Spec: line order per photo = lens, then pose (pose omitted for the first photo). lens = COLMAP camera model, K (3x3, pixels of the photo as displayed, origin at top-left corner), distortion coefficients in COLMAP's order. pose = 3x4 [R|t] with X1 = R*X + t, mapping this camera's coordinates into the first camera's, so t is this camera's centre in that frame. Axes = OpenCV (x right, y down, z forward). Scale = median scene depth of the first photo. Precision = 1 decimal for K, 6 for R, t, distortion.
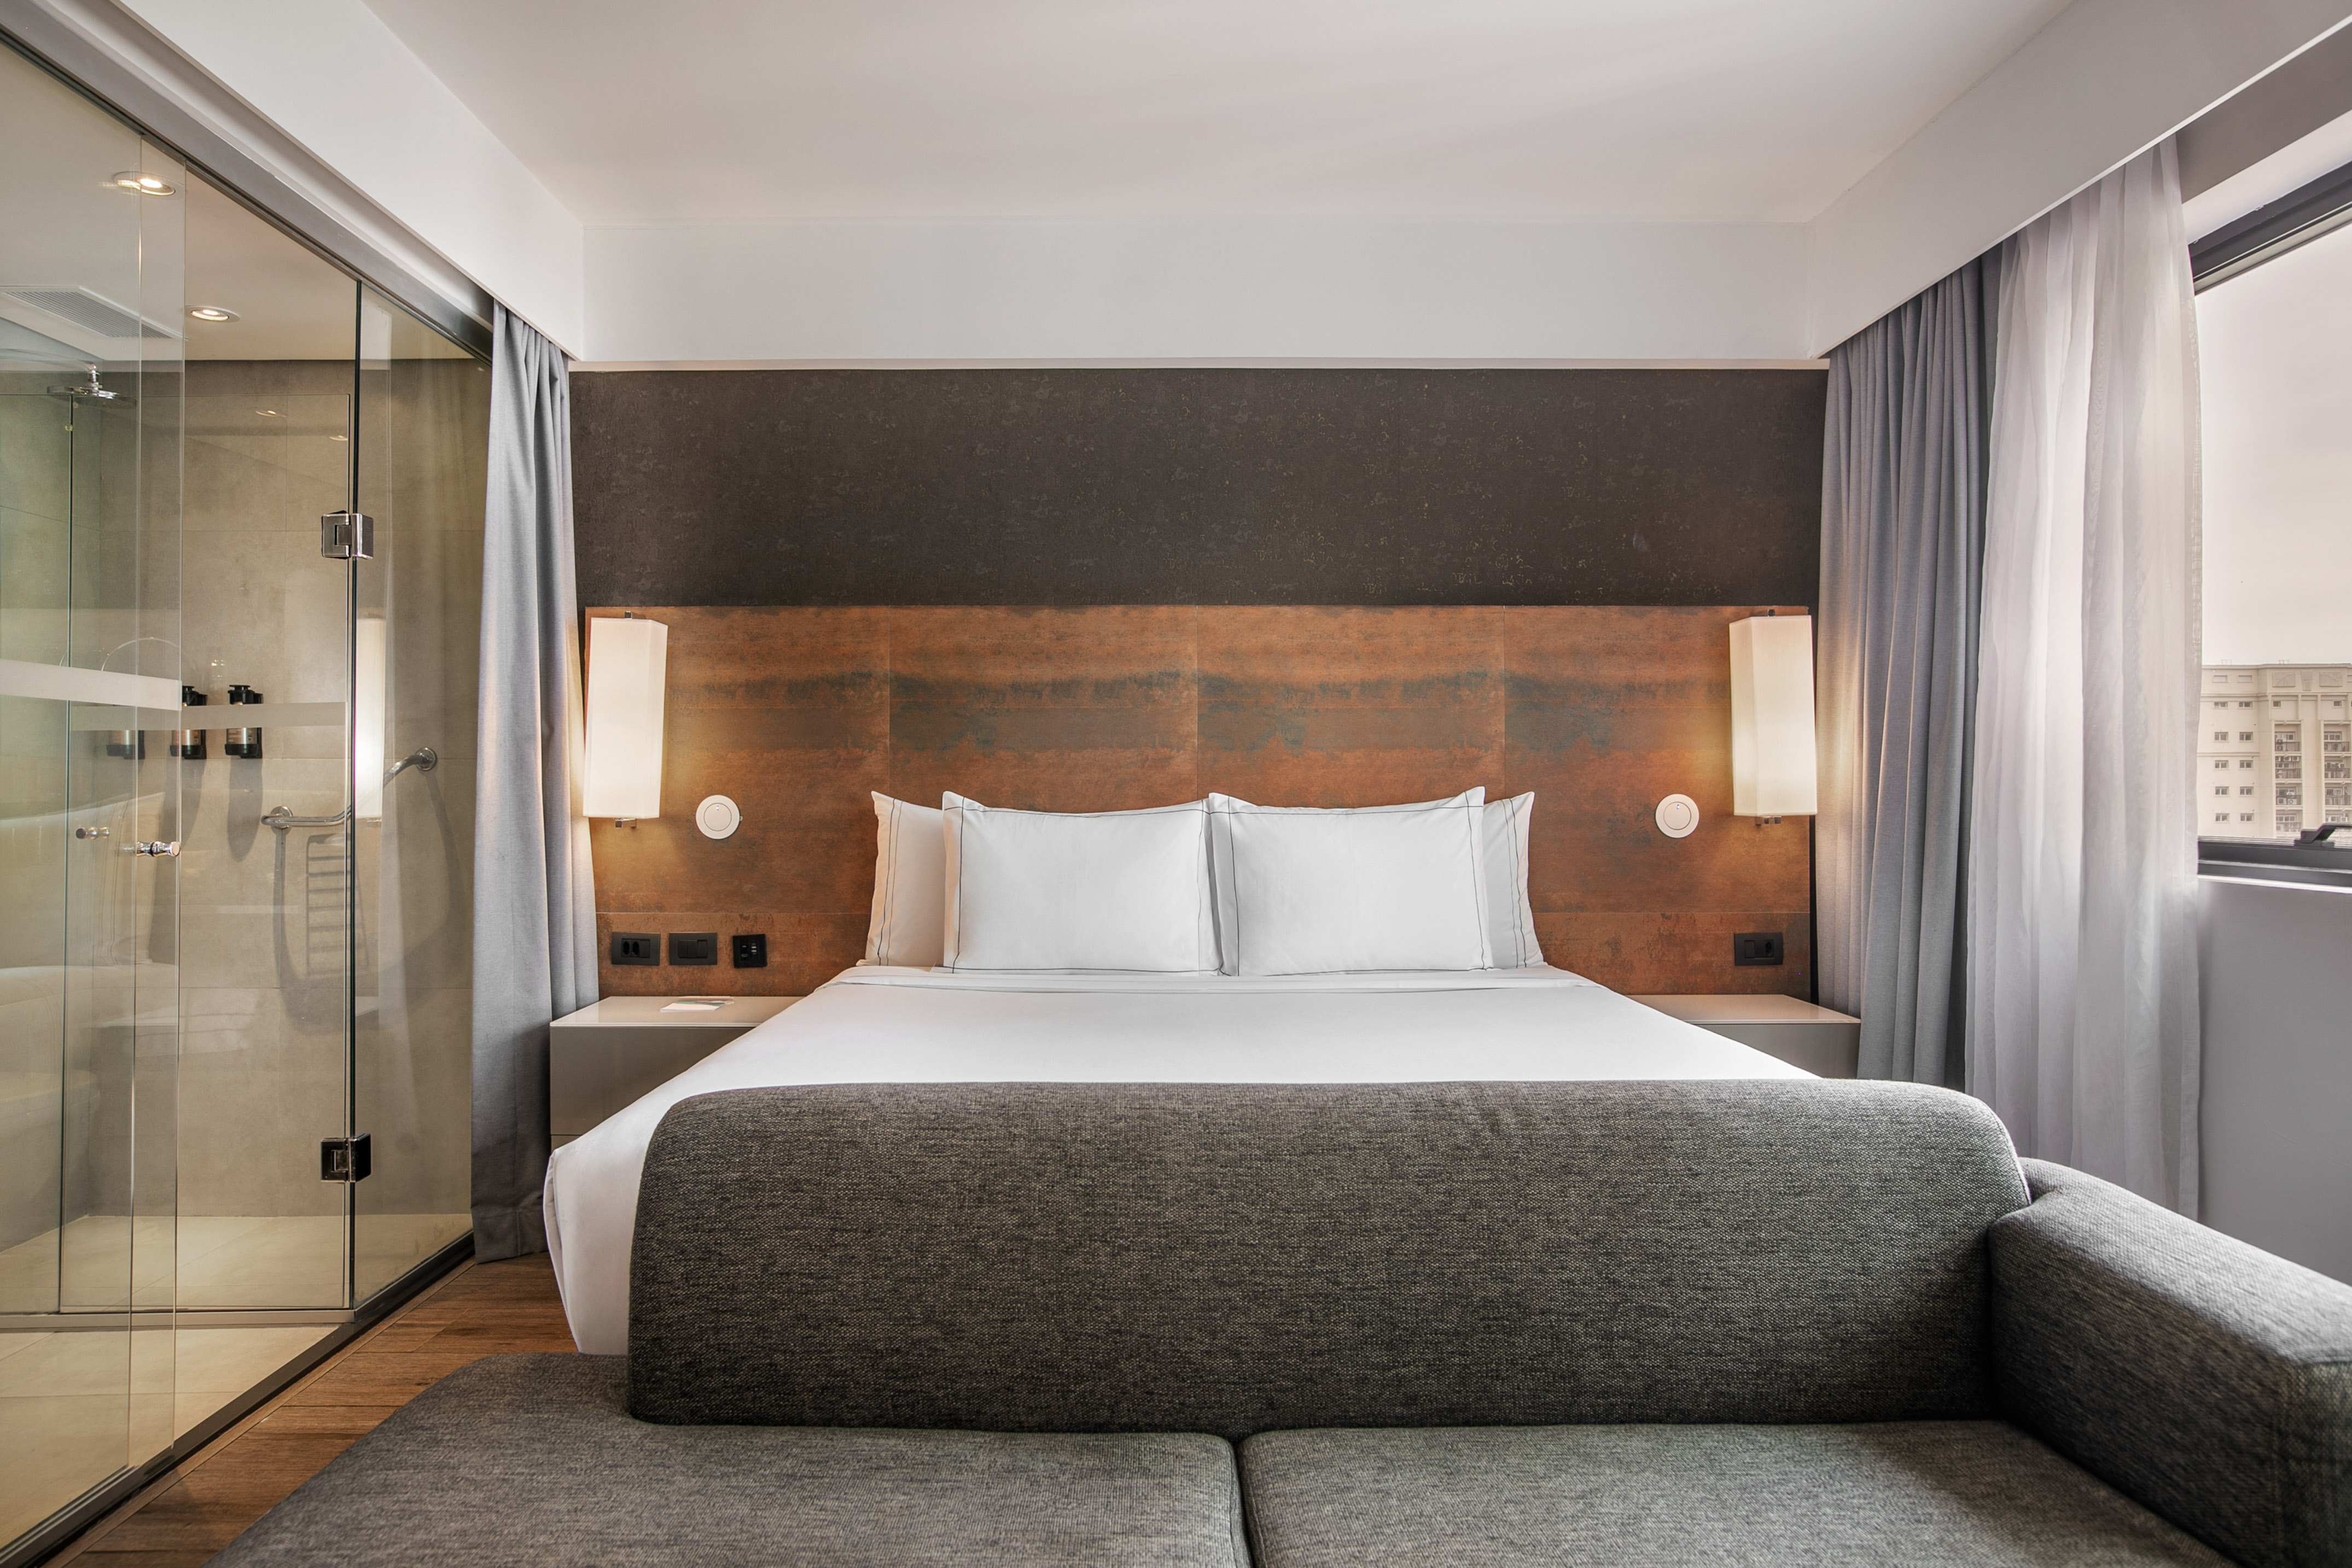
lens RADIAL K [[1548.8, 0, 1026.1], [0, 1548.8, 745.6], [0, 0, 1]] dist [-0.035341, 0.049040]
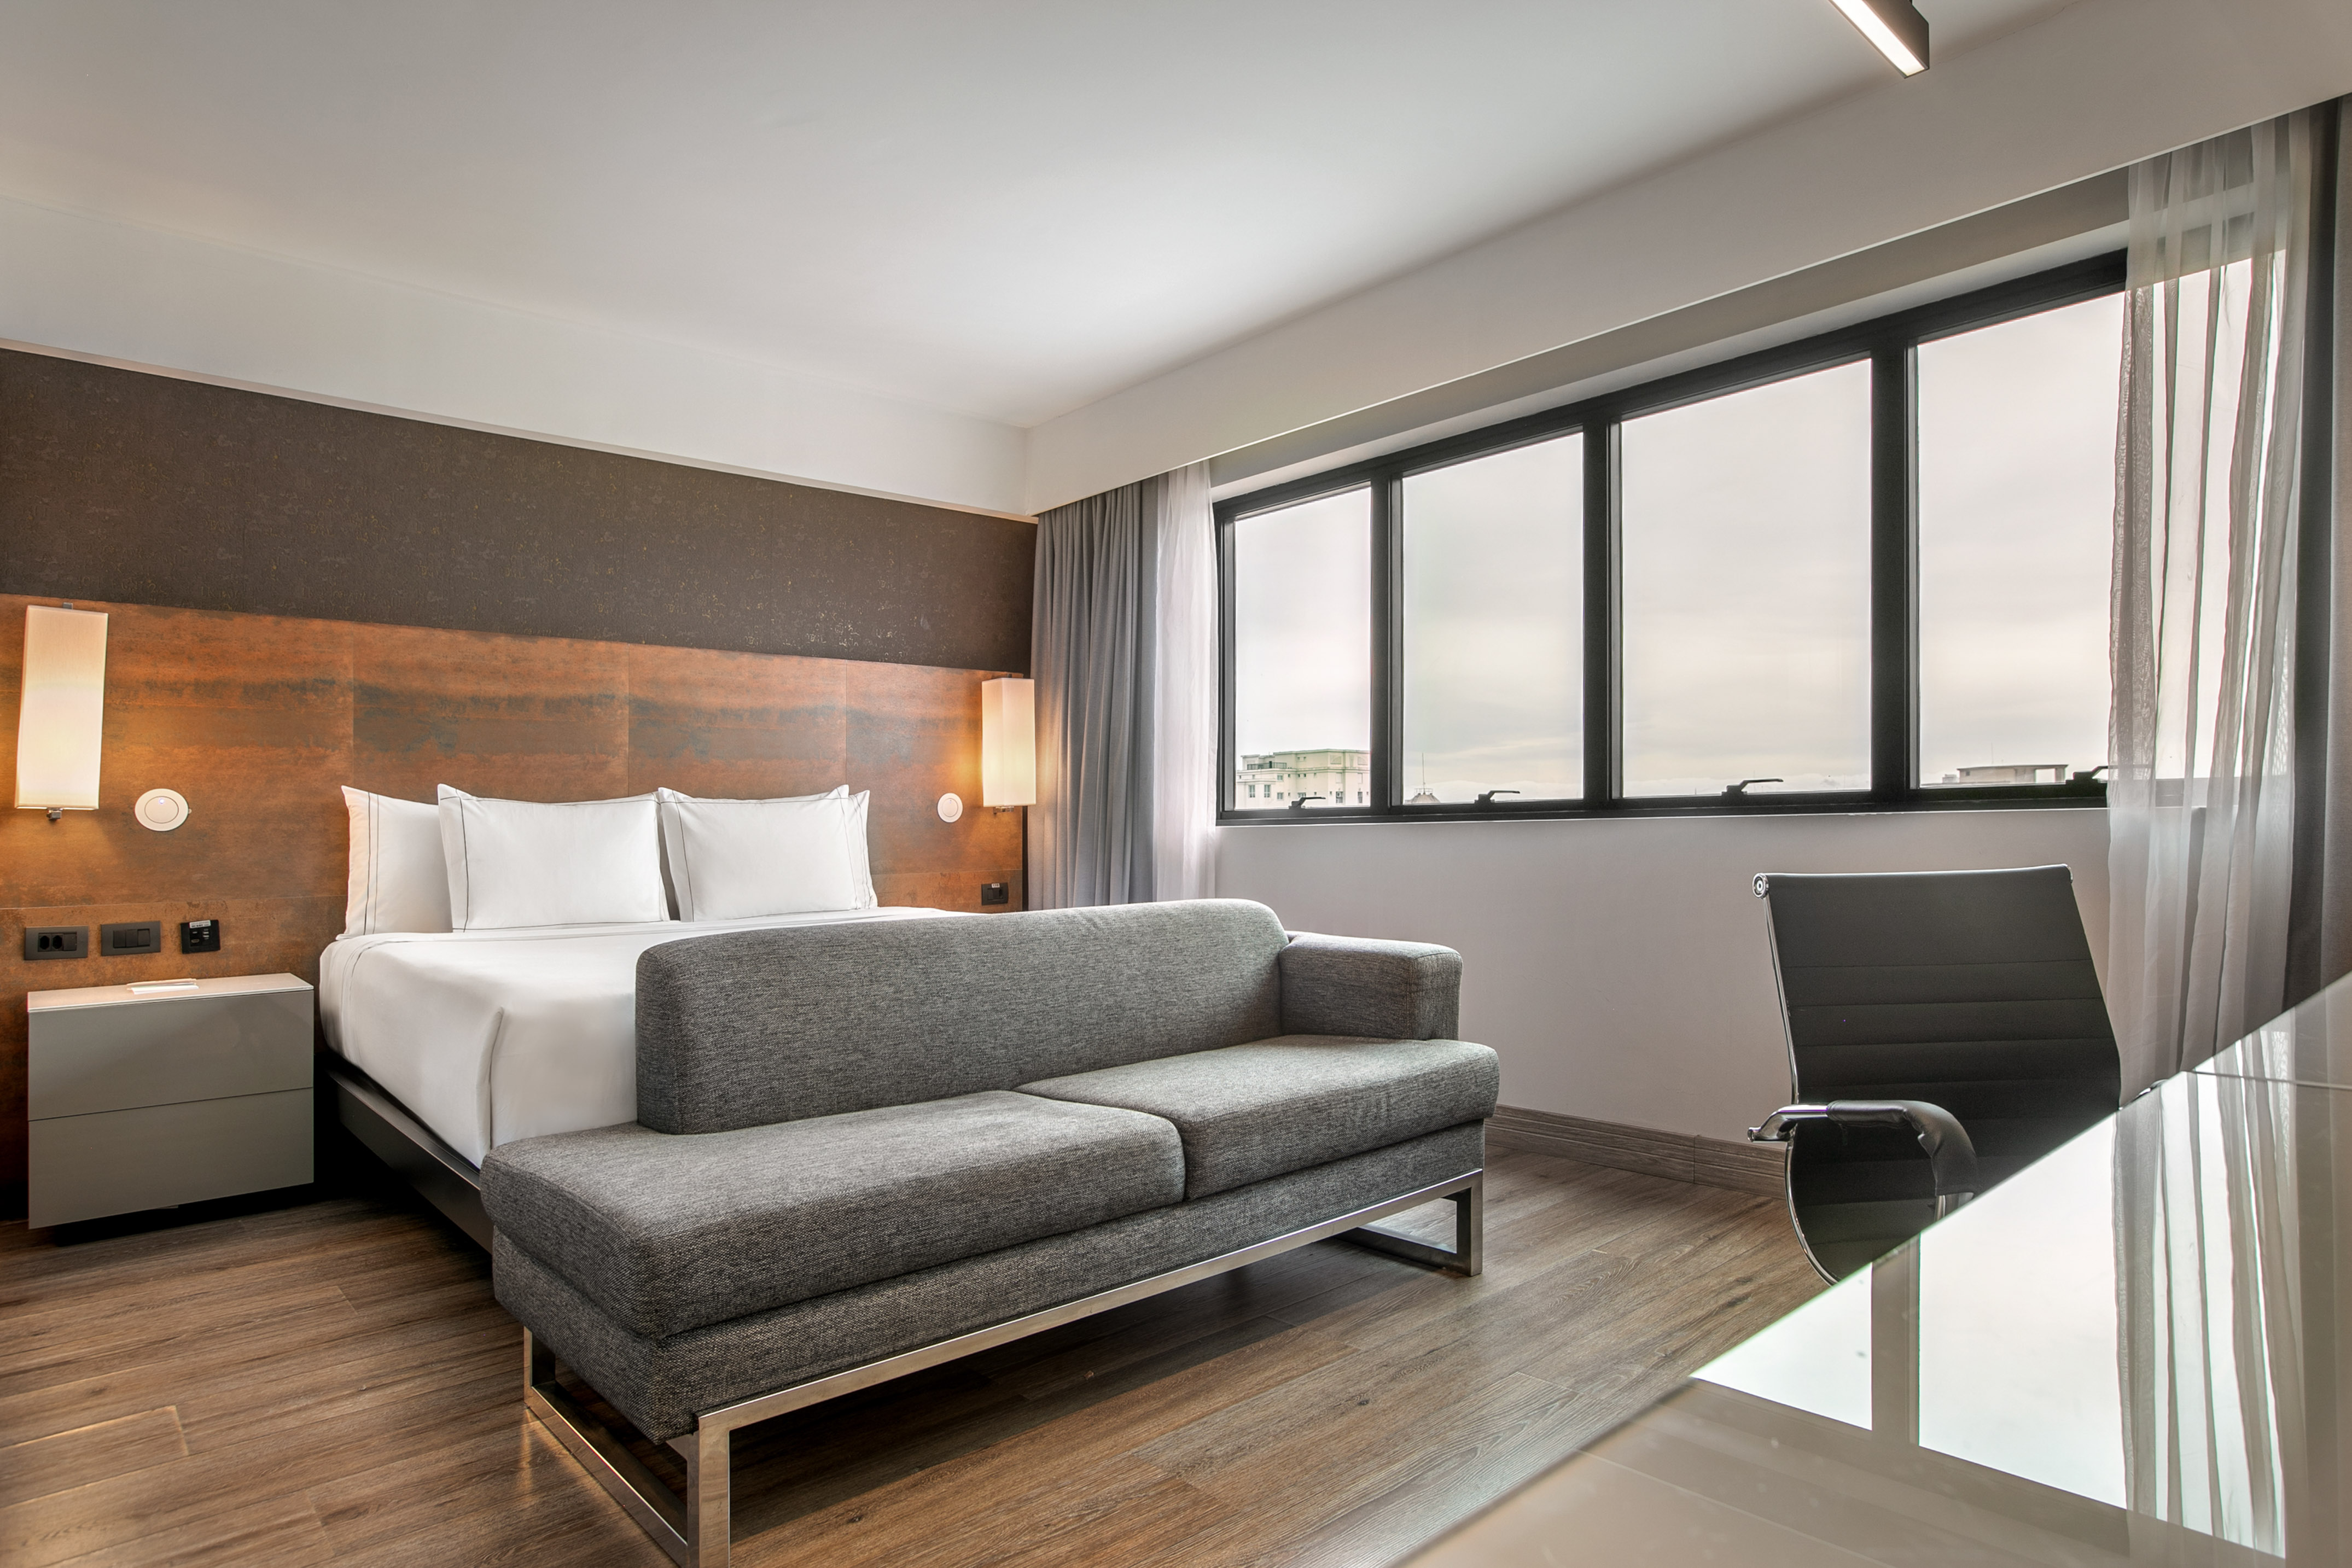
lens RADIAL K [[1358.2, 0, 1176.0], [0, 1358.2, 784.0], [0, 0, 1]] dist [0.000574, 0.044682]
pose [[0.744760, 0.008284, 0.667281, -0.309669], [-0.004635, 0.999963, -0.007241, 0.032538], [-0.667316, 0.002300, 0.744771, -0.140593]]
